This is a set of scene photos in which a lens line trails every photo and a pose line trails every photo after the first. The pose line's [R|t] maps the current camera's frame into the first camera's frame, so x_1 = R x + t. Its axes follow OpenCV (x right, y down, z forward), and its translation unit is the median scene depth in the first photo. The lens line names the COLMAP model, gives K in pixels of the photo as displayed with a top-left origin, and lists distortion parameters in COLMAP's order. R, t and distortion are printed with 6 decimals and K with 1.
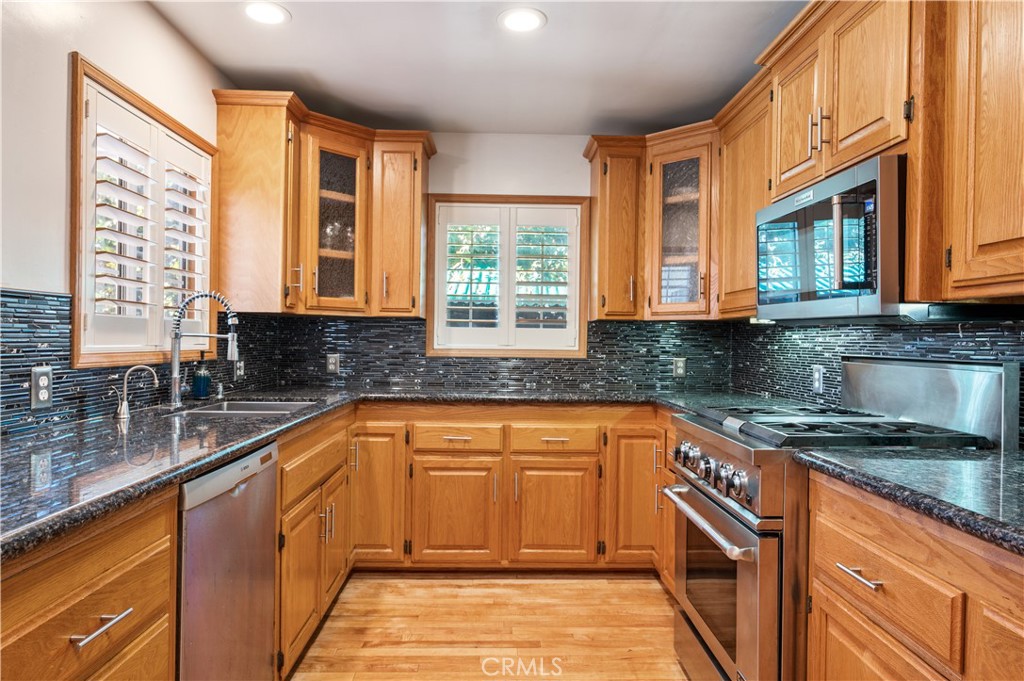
lens RADIAL K [[615.5, 0, 517.9], [0, 615.5, 340.0], [0, 0, 1]] dist [0.005847, 0.000475]
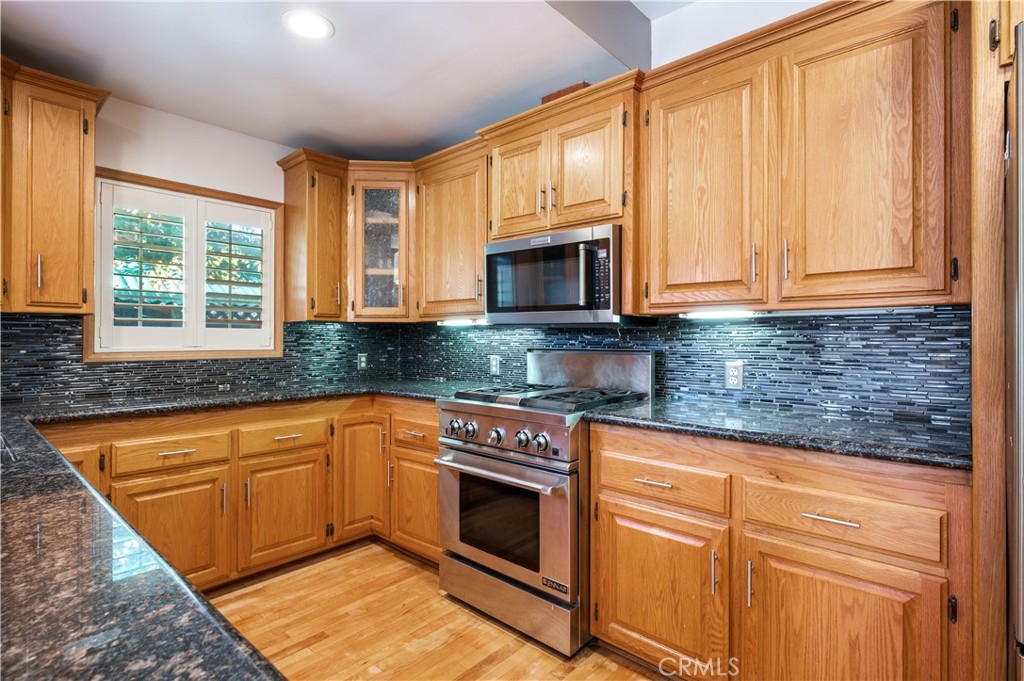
lens RADIAL K [[500.9, 0, 517.9], [0, 500.9, 336.0], [0, 0, 1]] dist [0.003189, -0.001941]
pose [[0.689487, -0.007642, 0.724258, -0.274523], [0.008953, 0.999958, 0.002028, -0.005240], [-0.724243, 0.005086, 0.689527, 0.142934]]
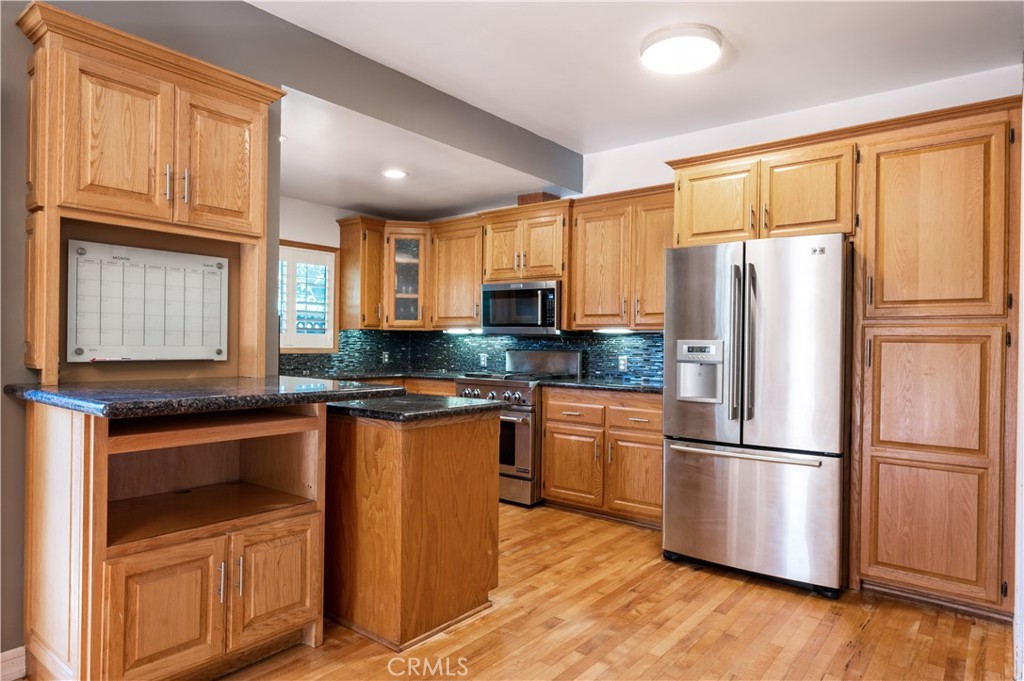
lens RADIAL K [[612.7, 0, 510.5], [0, 612.7, 341.9], [0, 0, 1]] dist [0.009827, 0.000332]
pose [[0.648780, -0.002952, 0.760970, -0.922774], [-0.002695, 0.999977, 0.006177, -0.011203], [-0.760971, -0.006058, 0.648758, -0.381613]]
